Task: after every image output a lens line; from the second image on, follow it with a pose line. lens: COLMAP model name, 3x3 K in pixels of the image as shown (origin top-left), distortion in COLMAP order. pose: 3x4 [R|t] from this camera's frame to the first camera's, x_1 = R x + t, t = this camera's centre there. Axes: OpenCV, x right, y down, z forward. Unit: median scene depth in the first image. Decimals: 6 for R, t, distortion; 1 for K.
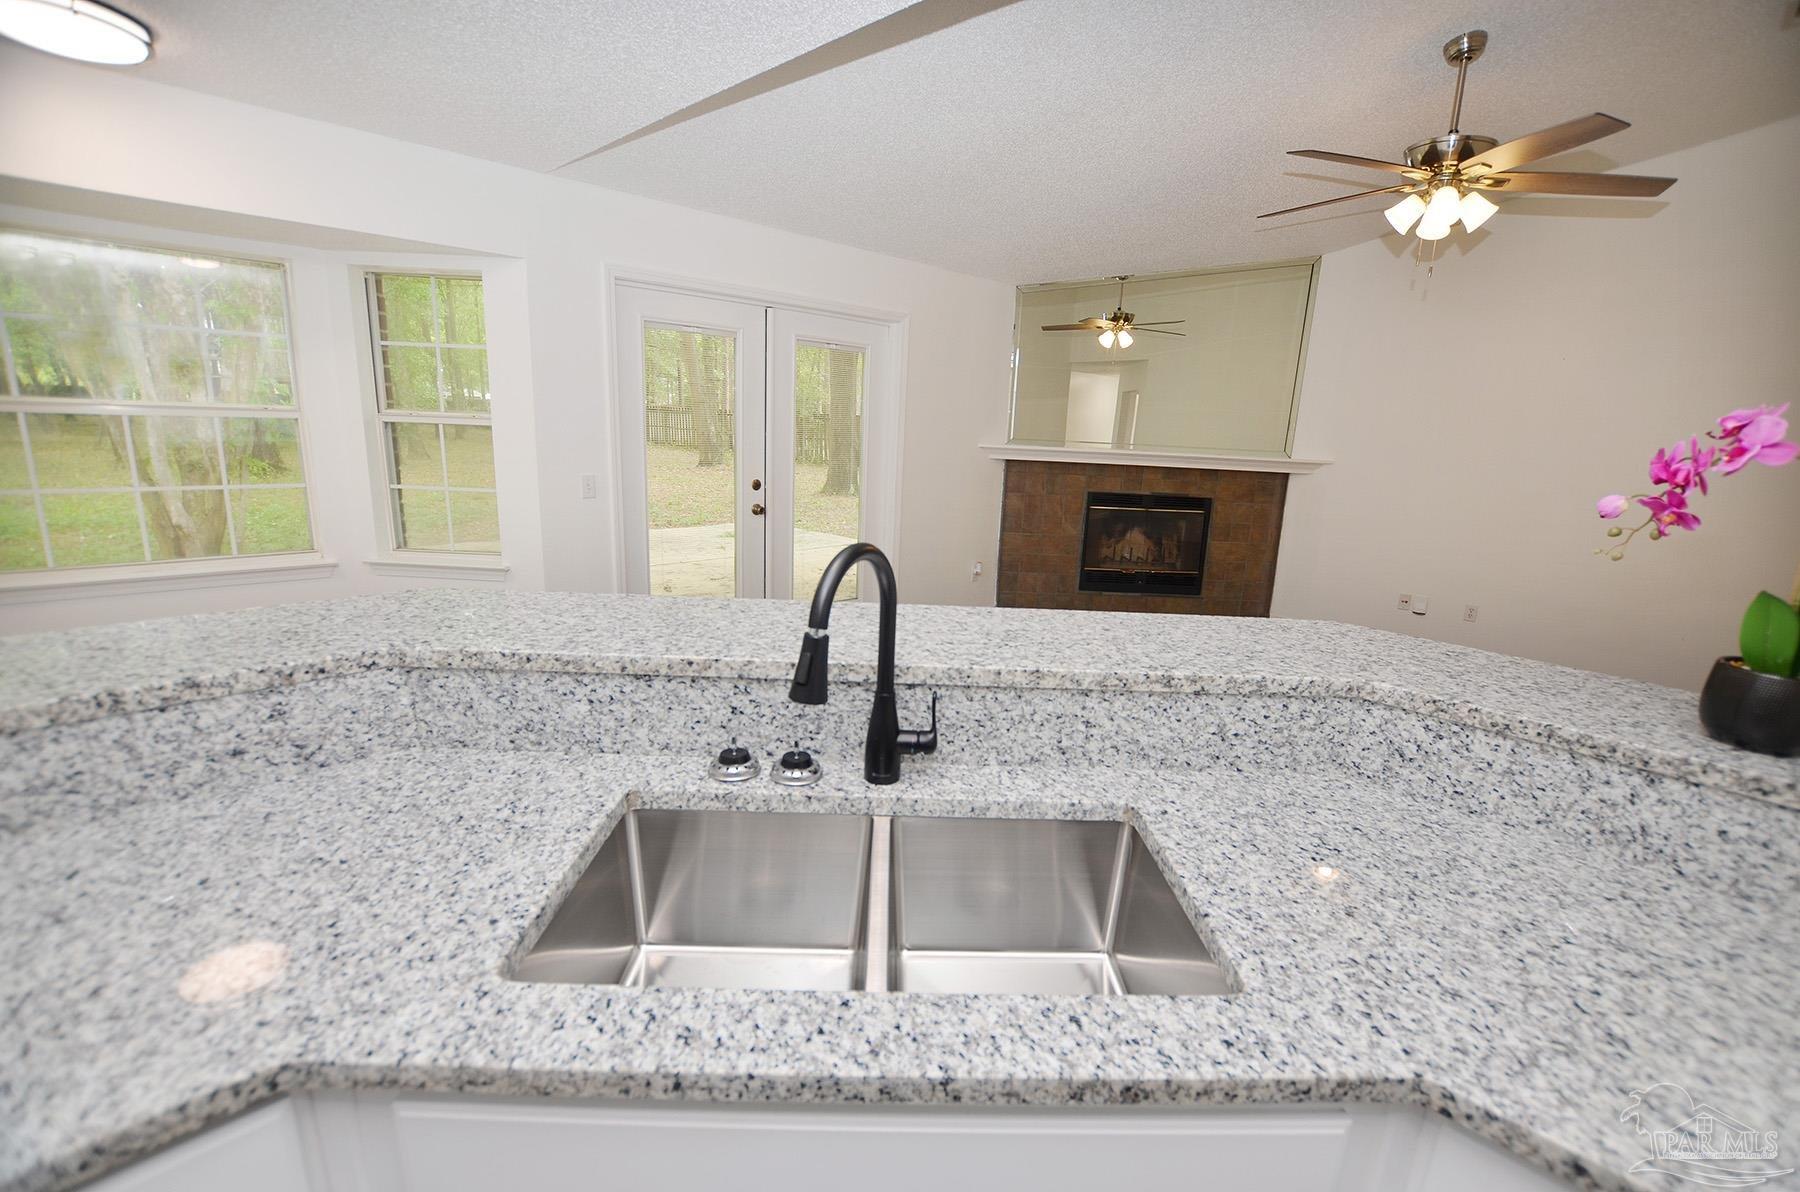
lens RADIAL K [[789.6, 0, 930.0], [0, 789.6, 603.7], [0, 0, 1]] dist [-0.031210, 0.000042]
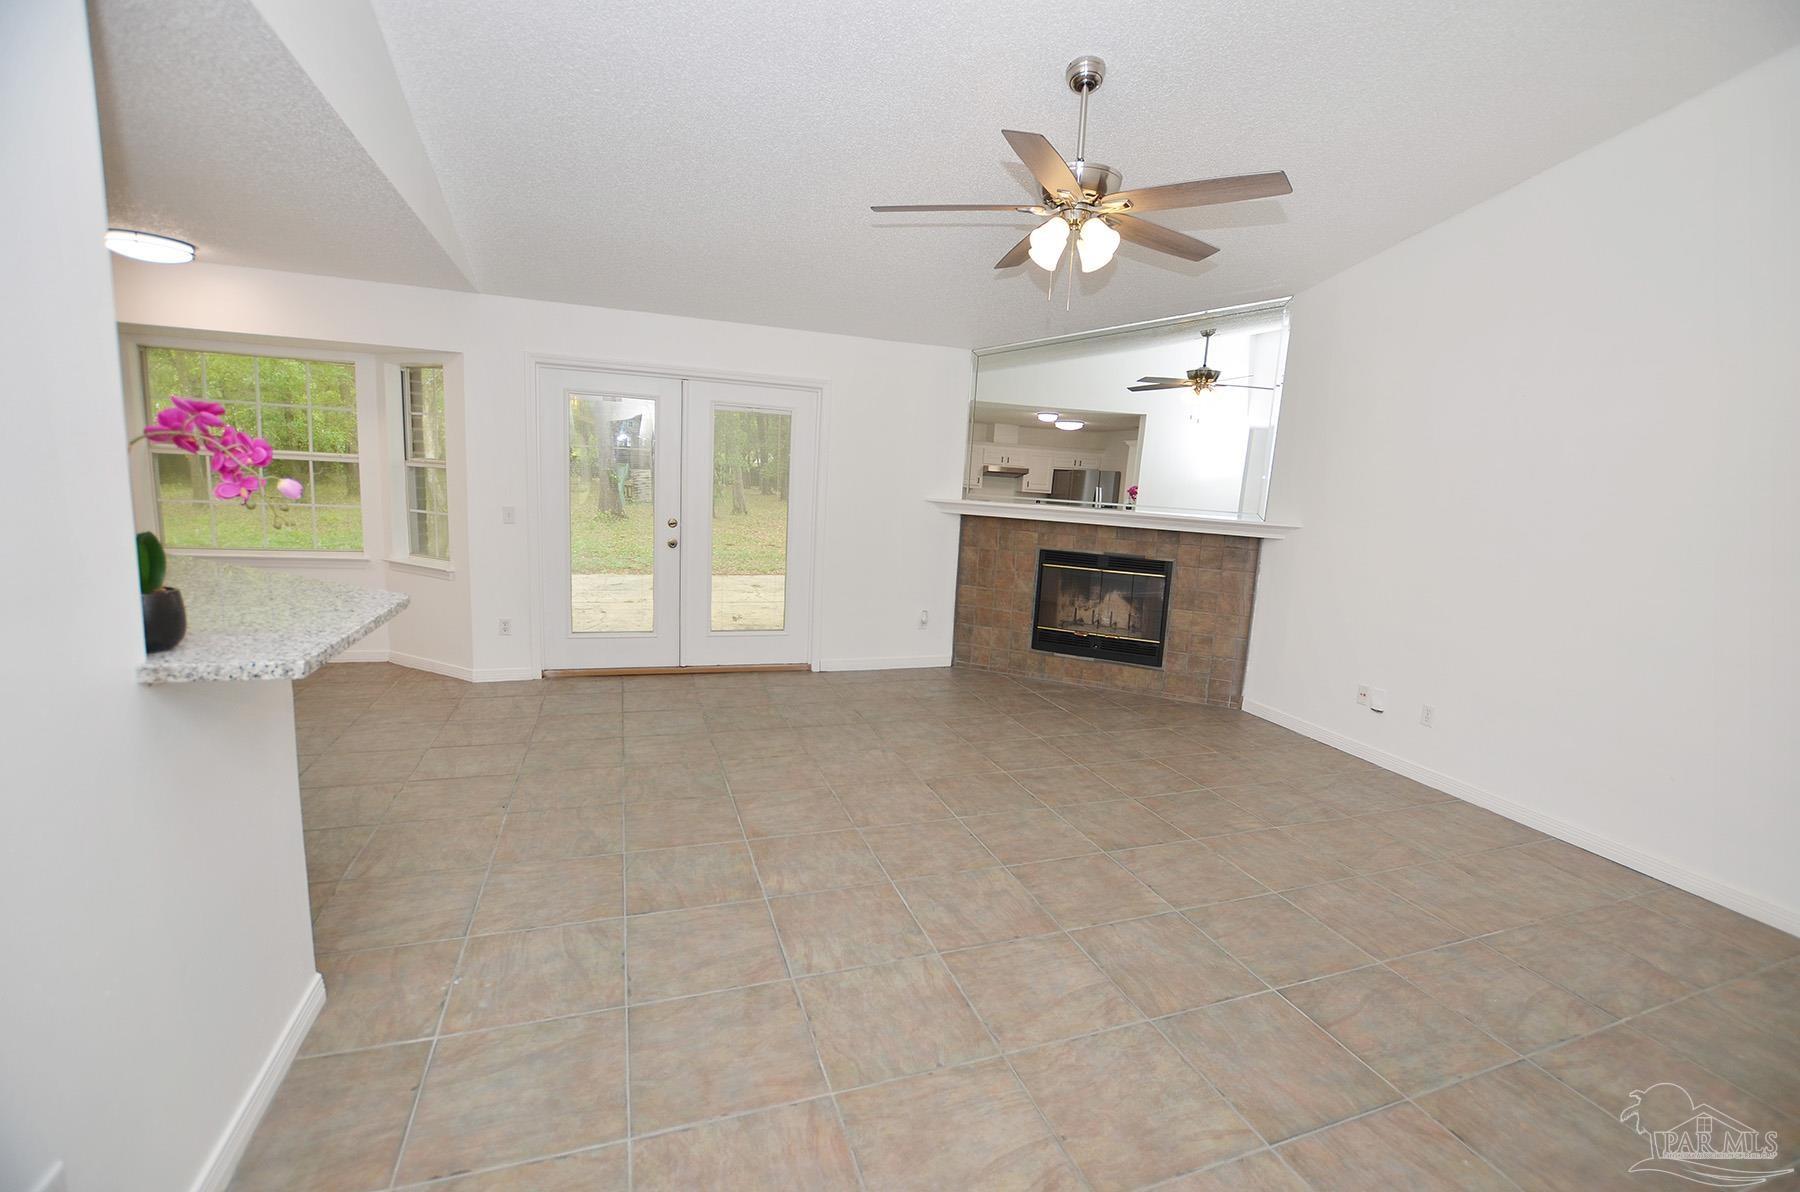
lens RADIAL K [[789.6, 0, 930.0], [0, 789.6, 603.7], [0, 0, 1]] dist [-0.031210, 0.000042]
pose [[0.907354, 0.073036, -0.413974, 0.486686], [-0.110641, 0.991561, -0.067569, 0.007676], [0.405546, 0.107111, 0.907777, 0.056759]]
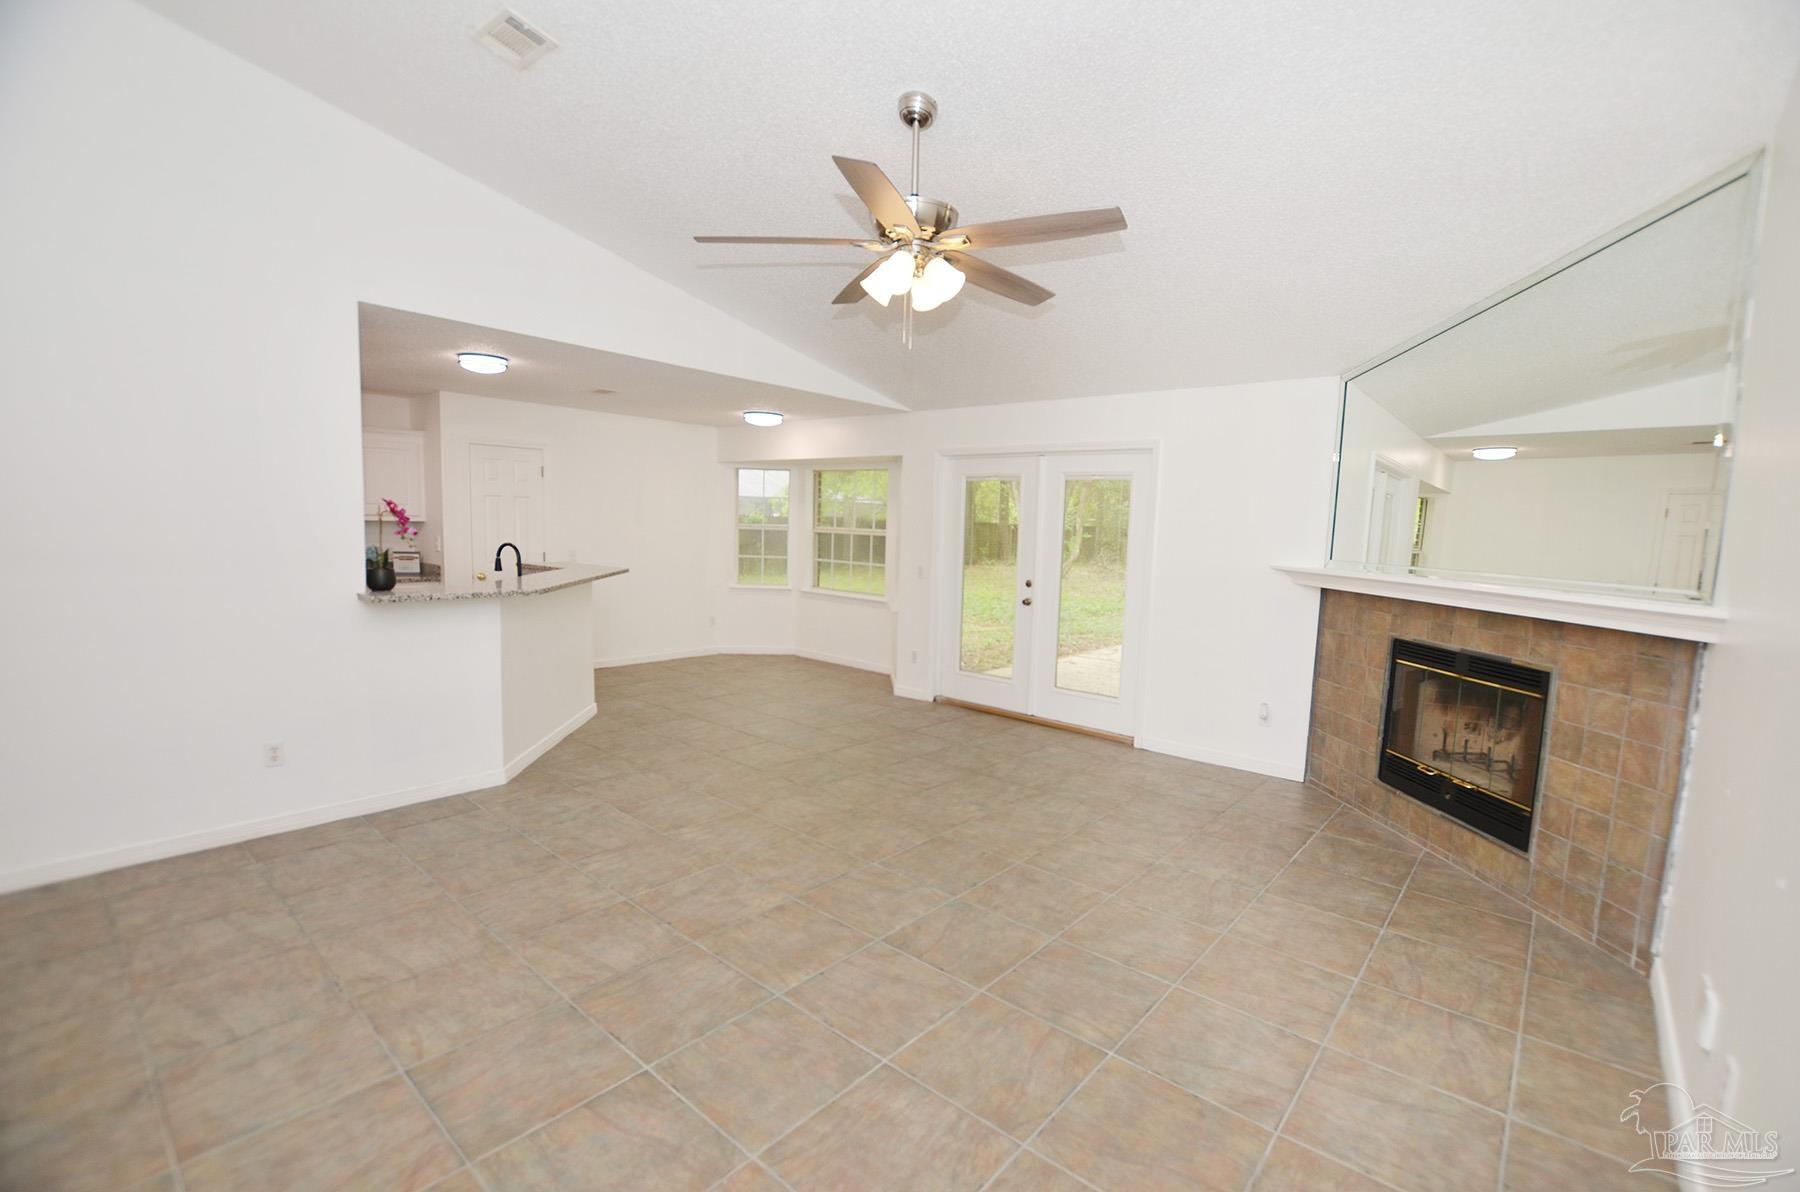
lens RADIAL K [[789.6, 0, 930.0], [0, 789.6, 603.7], [0, 0, 1]] dist [-0.031210, 0.000042]
pose [[0.076554, 0.055817, -0.995502, 0.840969], [-0.253475, 0.966719, 0.034711, -0.091569], [0.964308, 0.249677, 0.088155, 0.542718]]
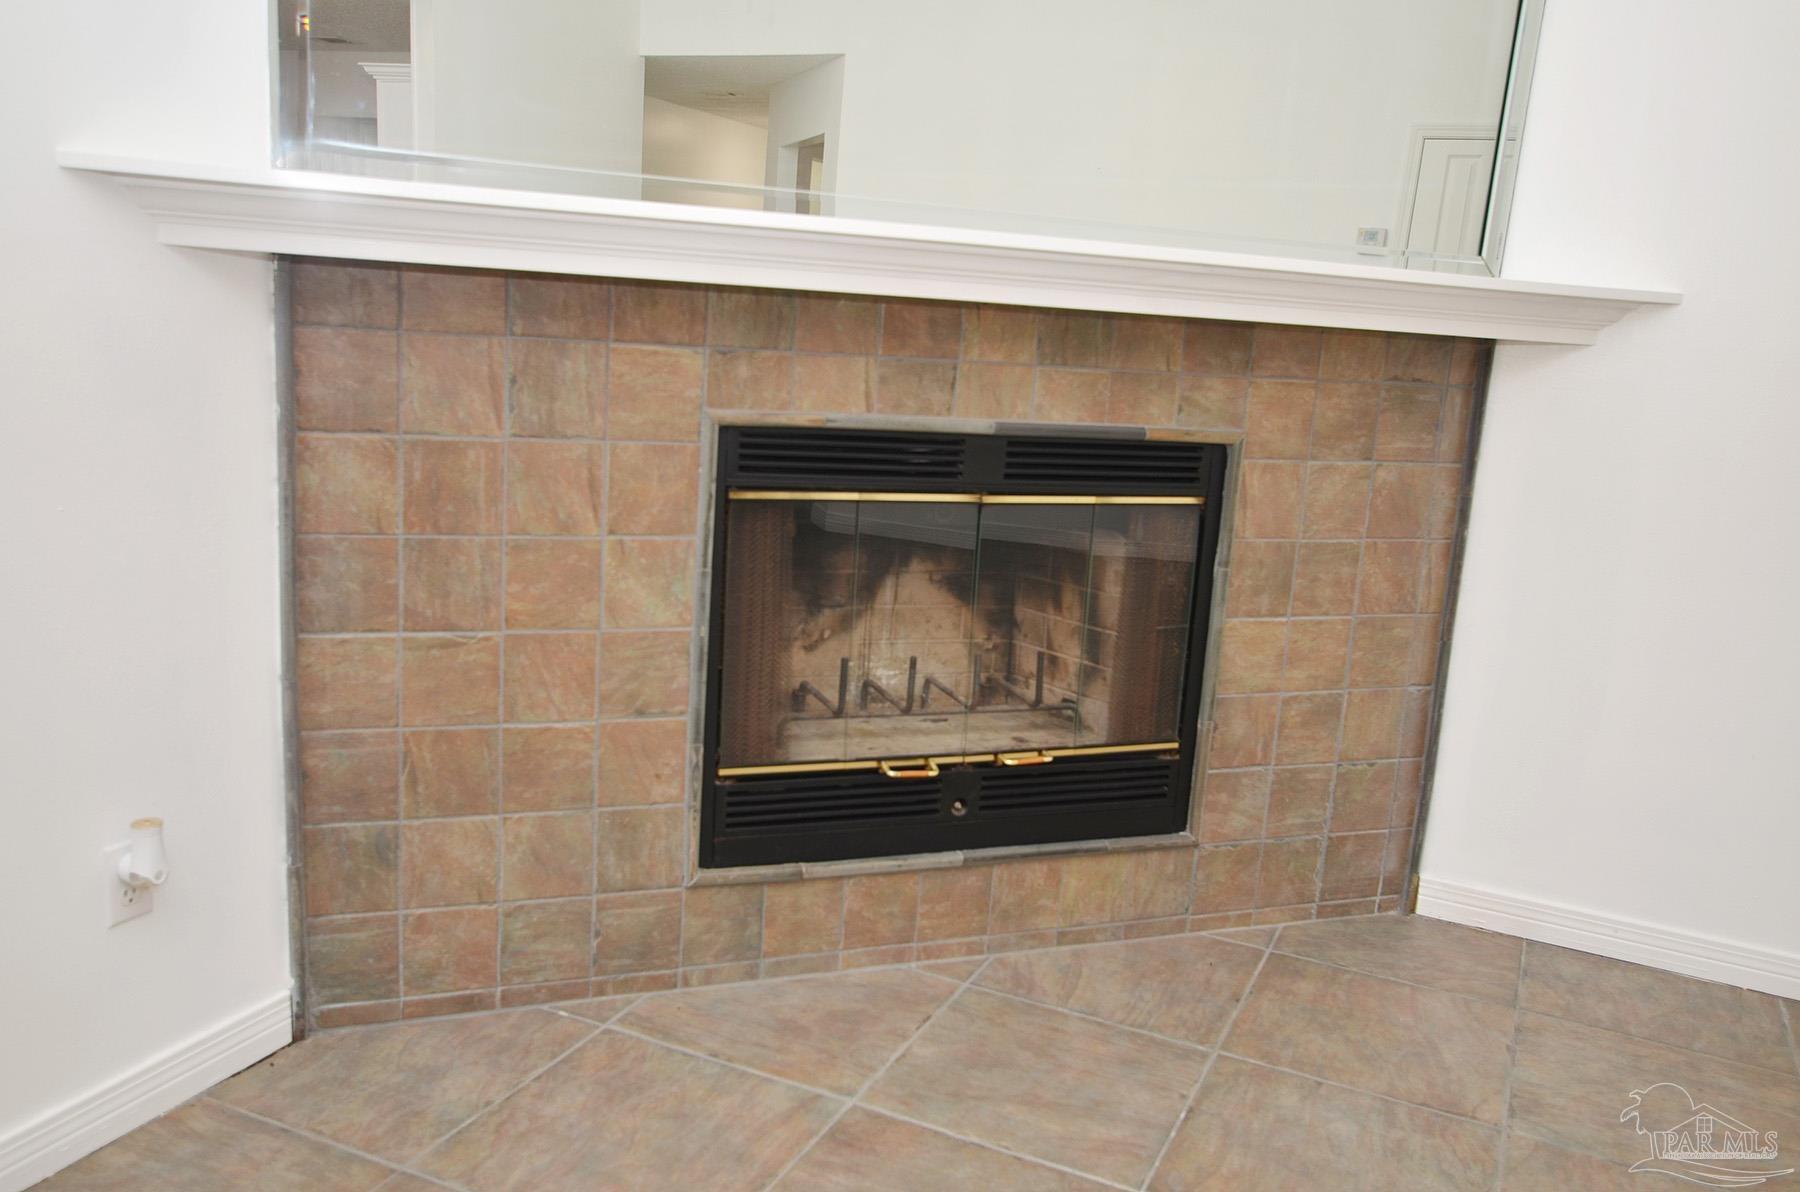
lens RADIAL K [[1463.4, 0, 932.6], [0, 1463.4, 598.0], [0, 0, 1]] dist [0.001539, 0.001685]
pose [[0.940698, -0.048520, 0.335757, 0.119625], [0.049504, 0.998758, 0.005635, -0.094214], [-0.335614, 0.011320, 0.941932, 0.607797]]
